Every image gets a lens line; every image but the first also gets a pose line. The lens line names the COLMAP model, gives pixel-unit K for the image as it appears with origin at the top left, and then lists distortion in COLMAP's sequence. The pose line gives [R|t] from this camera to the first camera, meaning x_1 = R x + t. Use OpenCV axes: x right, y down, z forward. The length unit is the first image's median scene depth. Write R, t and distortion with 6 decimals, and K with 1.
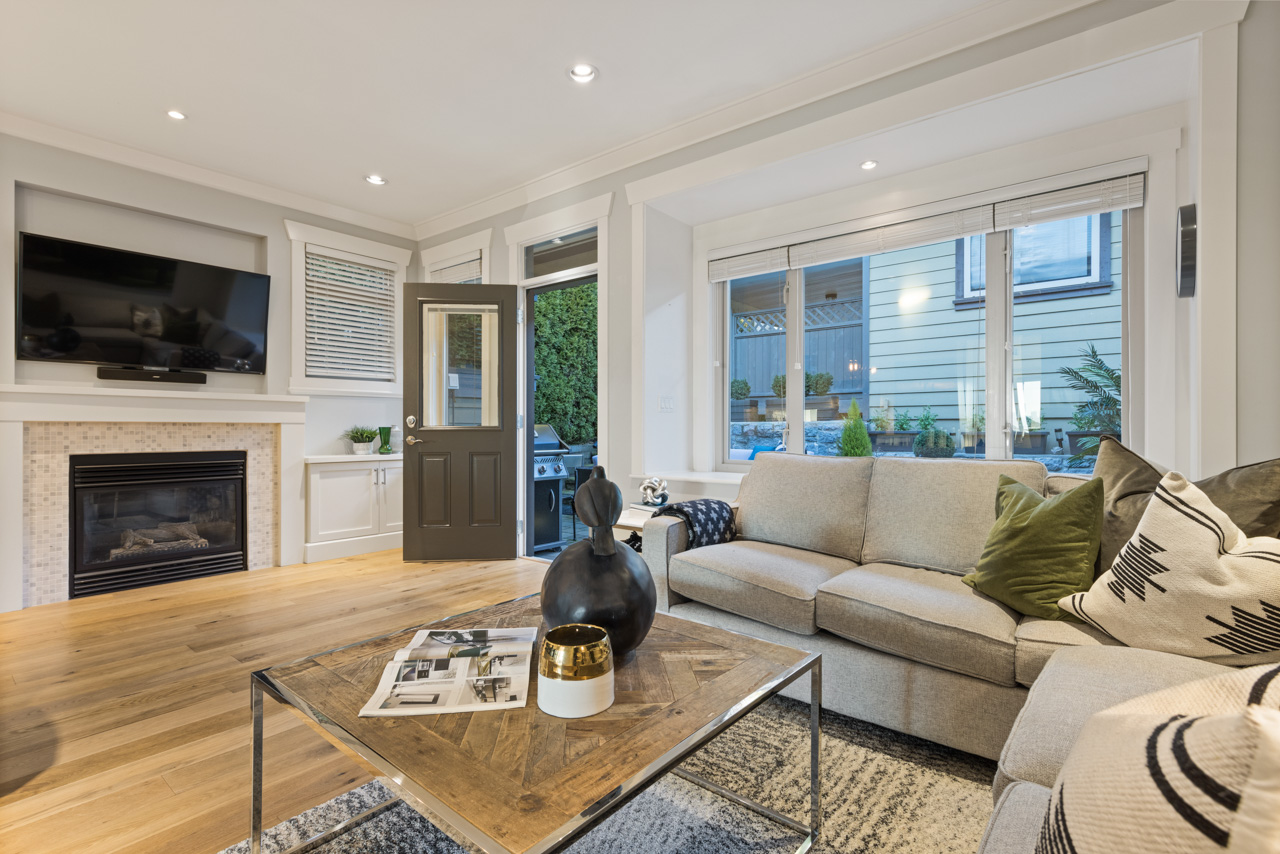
lens RADIAL K [[592.3, 0, 645.8], [0, 592.3, 428.6], [0, 0, 1]] dist [0.003508, -0.001693]
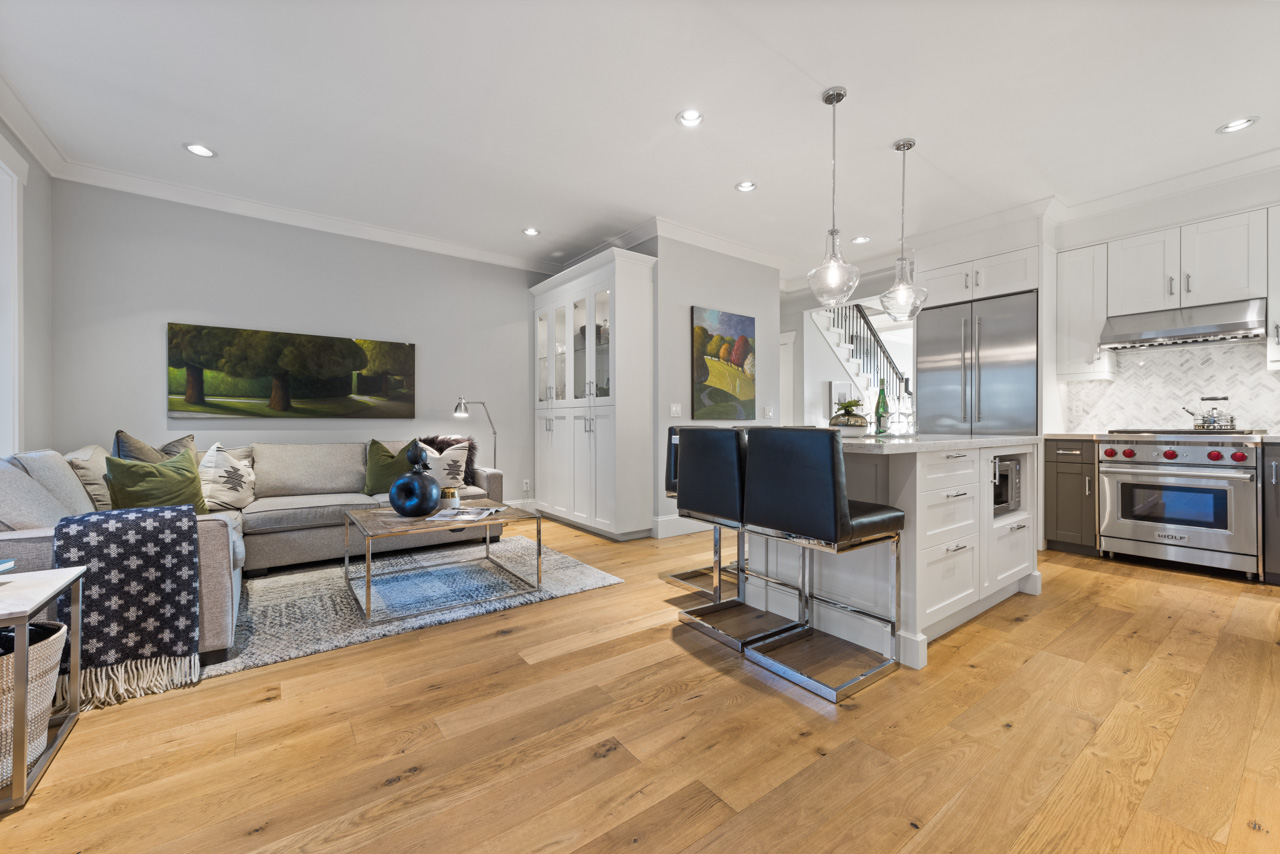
lens RADIAL K [[505.7, 0, 645.0], [0, 505.7, 424.5], [0, 0, 1]] dist [0.006626, -0.000142]
pose [[-0.970408, 0.000568, 0.241469, -0.523643], [0.000580, 1.000000, -0.000022, -0.001568], [-0.241469, 0.000119, -0.970409, 0.967785]]
